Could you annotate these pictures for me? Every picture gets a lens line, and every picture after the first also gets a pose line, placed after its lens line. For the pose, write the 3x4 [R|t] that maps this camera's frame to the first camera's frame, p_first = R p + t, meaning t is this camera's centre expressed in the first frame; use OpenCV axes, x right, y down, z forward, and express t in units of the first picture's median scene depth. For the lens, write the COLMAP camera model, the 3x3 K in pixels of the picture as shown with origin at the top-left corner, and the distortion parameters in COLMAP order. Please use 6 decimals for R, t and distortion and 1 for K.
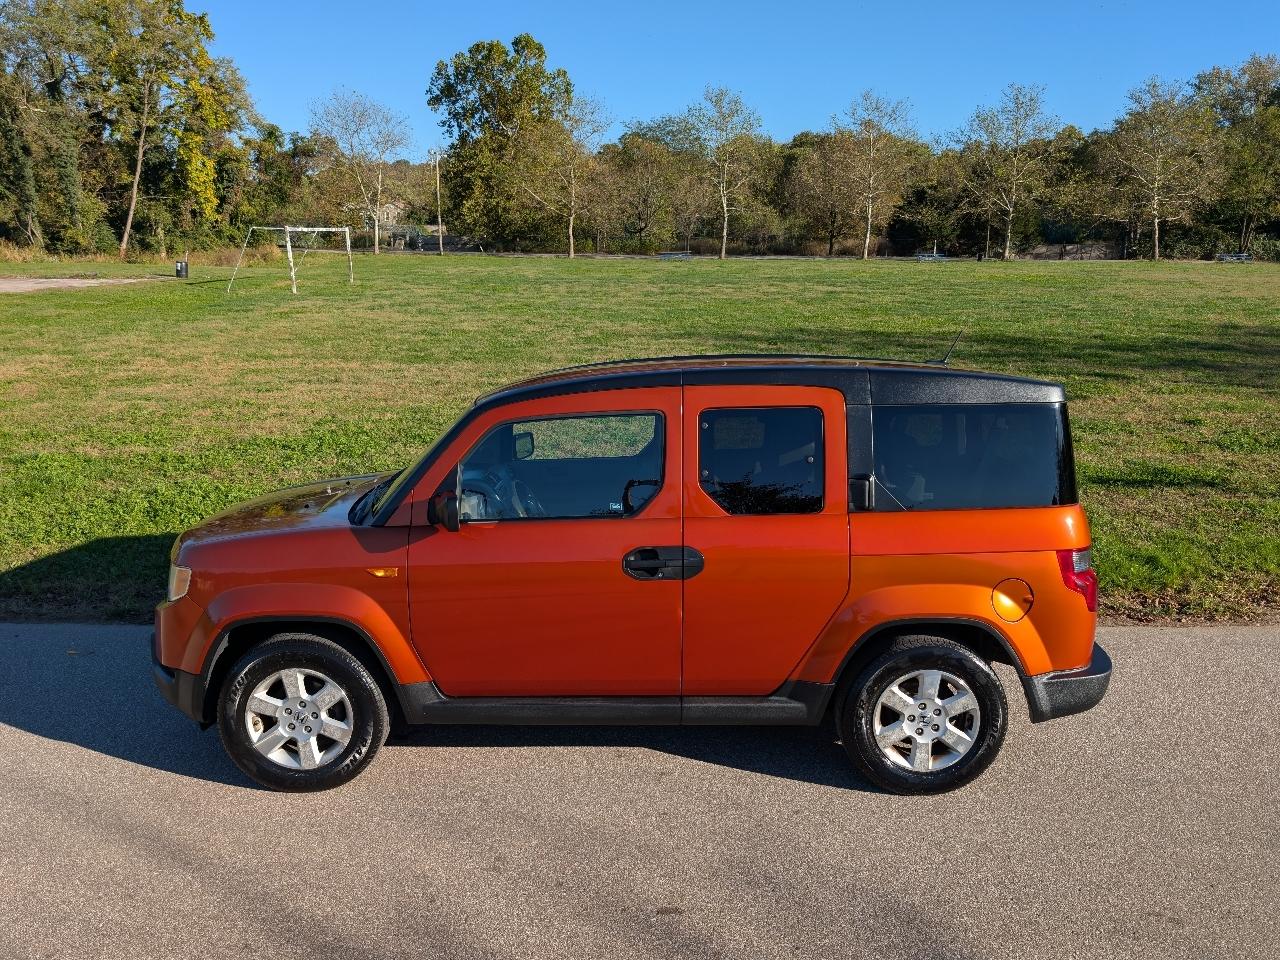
lens RADIAL K [[926.9, 0, 643.5], [0, 926.9, 478.9], [0, 0, 1]] dist [0.021104, -0.017837]
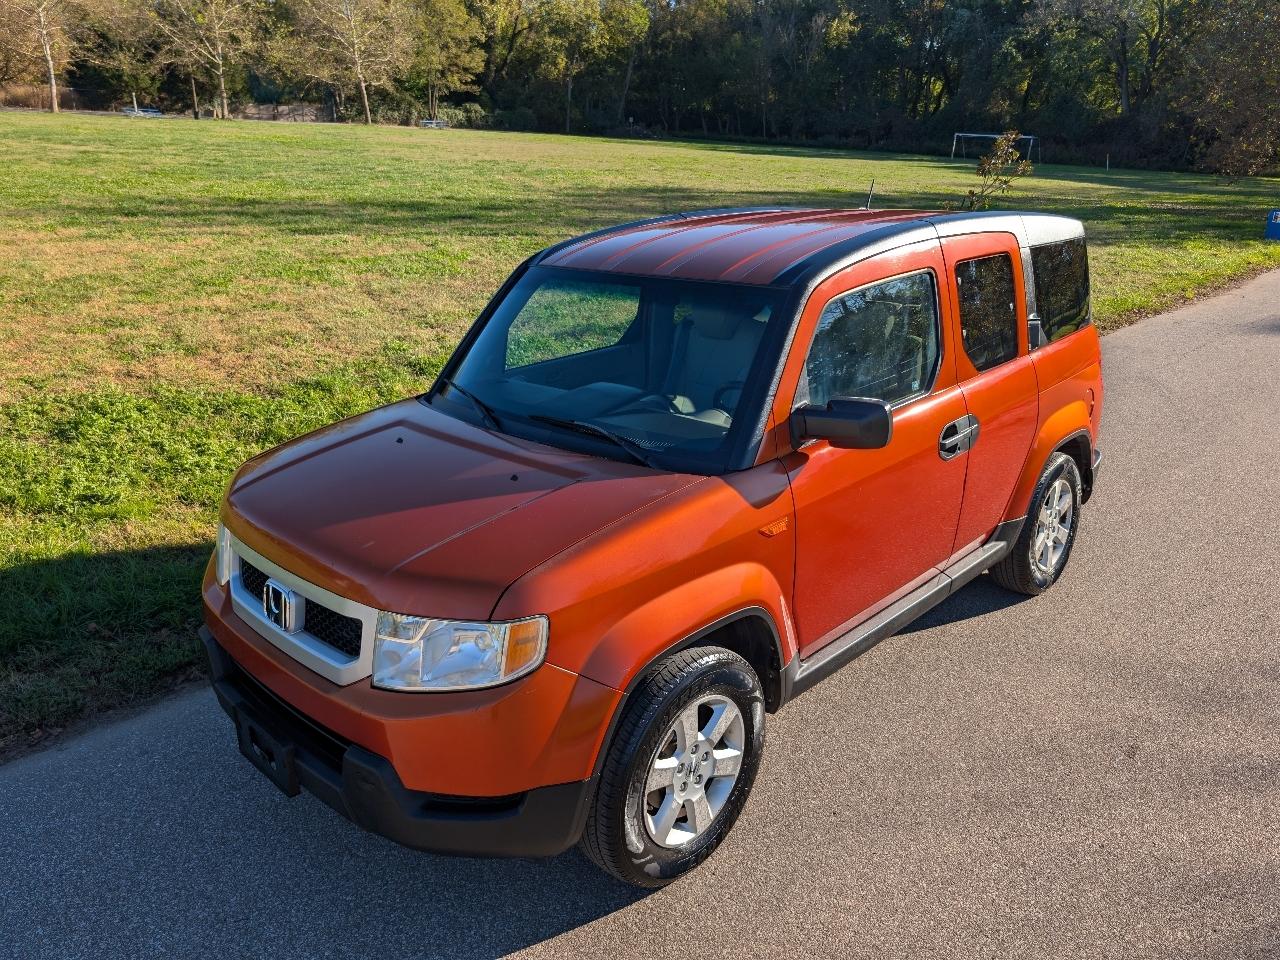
lens RADIAL K [[926.9, 0, 653.6], [0, 926.9, 472.4], [0, 0, 1]] dist [0.021104, -0.017837]
pose [[0.682904, -0.231169, 0.692967, -0.054372], [0.139853, 0.972435, 0.186576, -0.005953], [-0.716996, -0.030500, 0.696410, 0.036585]]
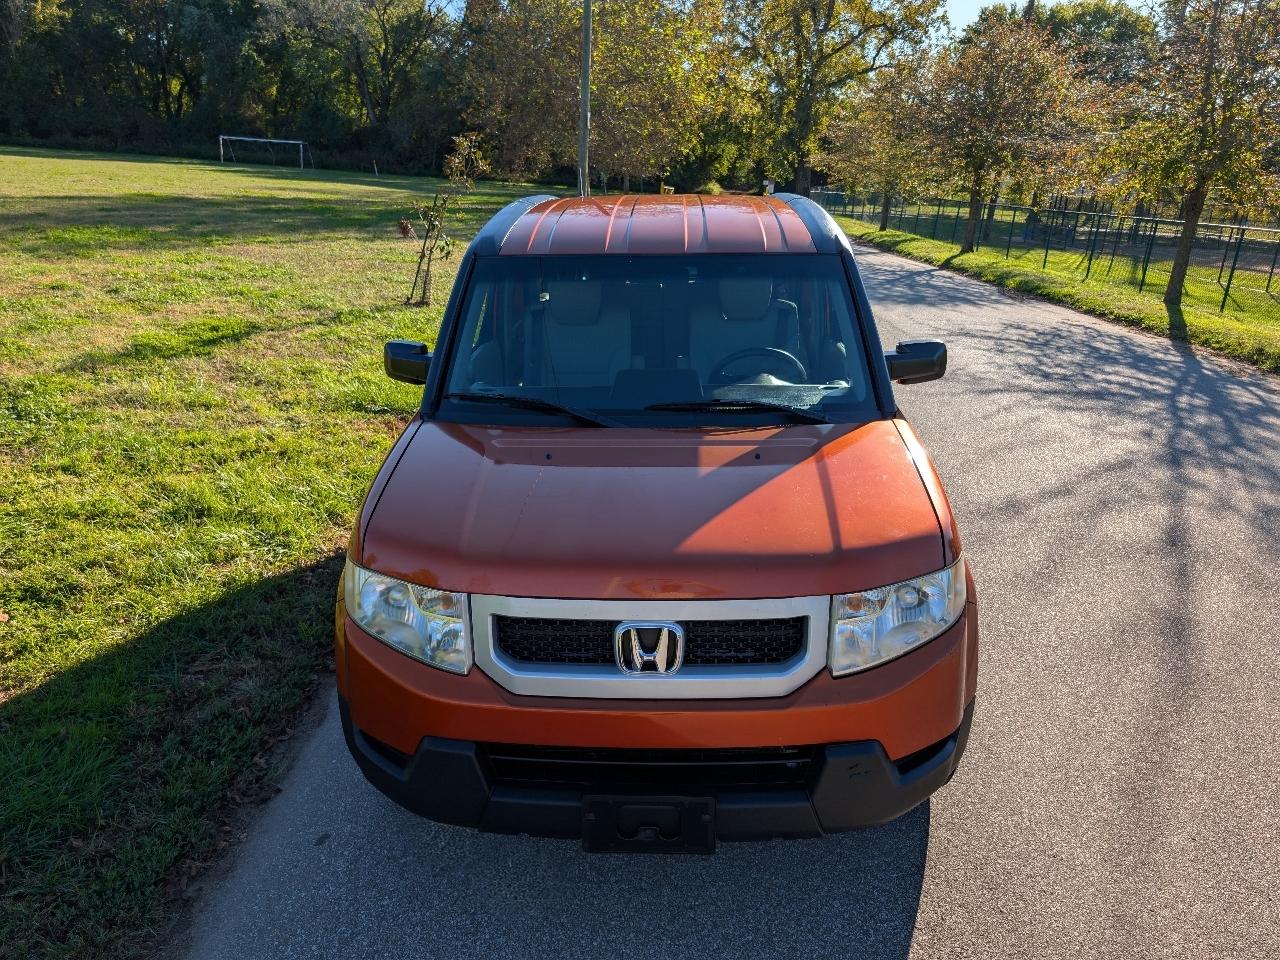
lens RADIAL K [[926.9, 0, 648.0], [0, 926.9, 472.0], [0, 0, 1]] dist [0.021104, -0.017837]
pose [[0.021653, -0.309216, 0.950745, -0.069578], [0.186786, 0.935475, 0.299996, -0.011538], [-0.982162, 0.171090, 0.078013, 0.072639]]
